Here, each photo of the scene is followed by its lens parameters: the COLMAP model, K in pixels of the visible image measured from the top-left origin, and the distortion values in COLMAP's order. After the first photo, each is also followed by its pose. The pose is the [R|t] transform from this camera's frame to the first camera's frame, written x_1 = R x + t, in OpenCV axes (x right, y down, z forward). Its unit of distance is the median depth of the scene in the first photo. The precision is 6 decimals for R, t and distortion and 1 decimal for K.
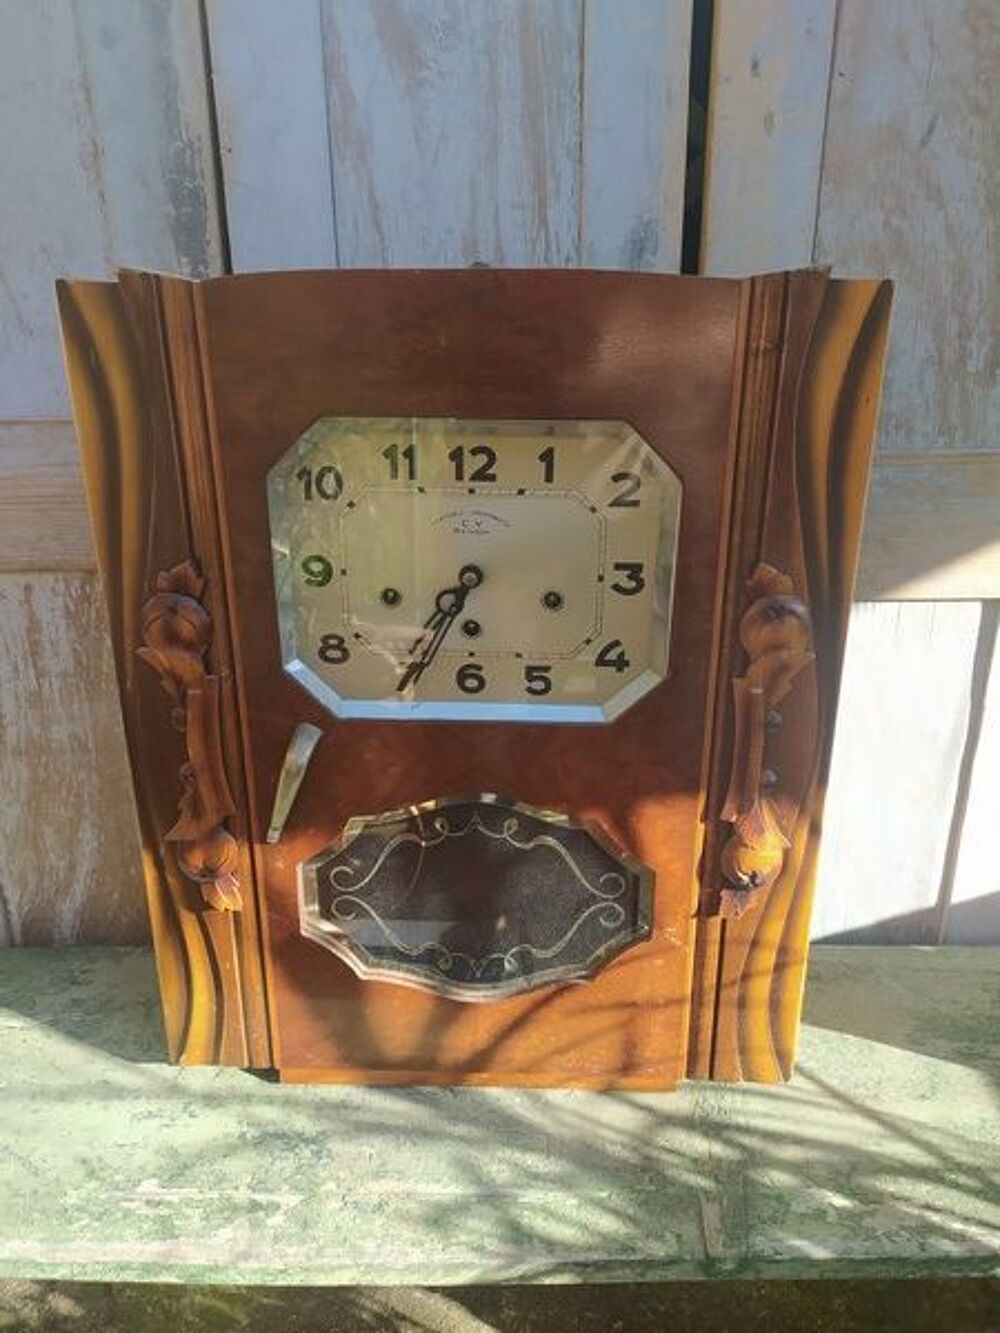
lens RADIAL K [[1001.0, 0, 500.0], [0, 1001.0, 666.5], [0, 0, 1]] dist [0.029543, -0.000821]
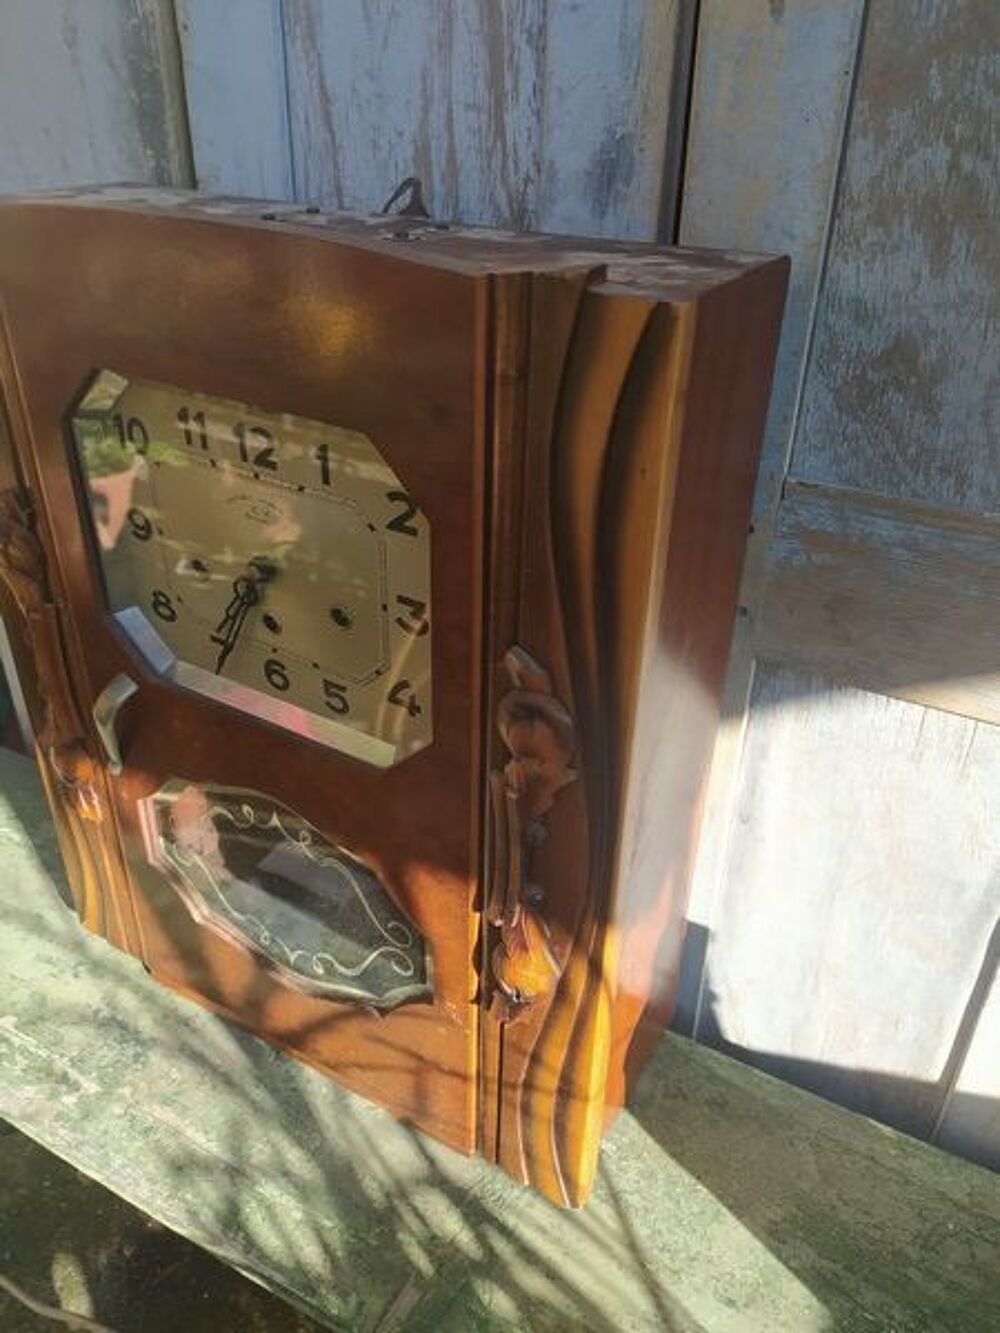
lens RADIAL K [[1019.2, 0, 500.0], [0, 1019.2, 666.5], [0, 0, 1]] dist [-0.009349, 0.042994]
pose [[0.877216, 0.266623, -0.399255, 0.485906], [-0.197252, 0.958338, 0.206590, -0.212833], [0.437703, -0.102470, 0.893261, 0.258253]]
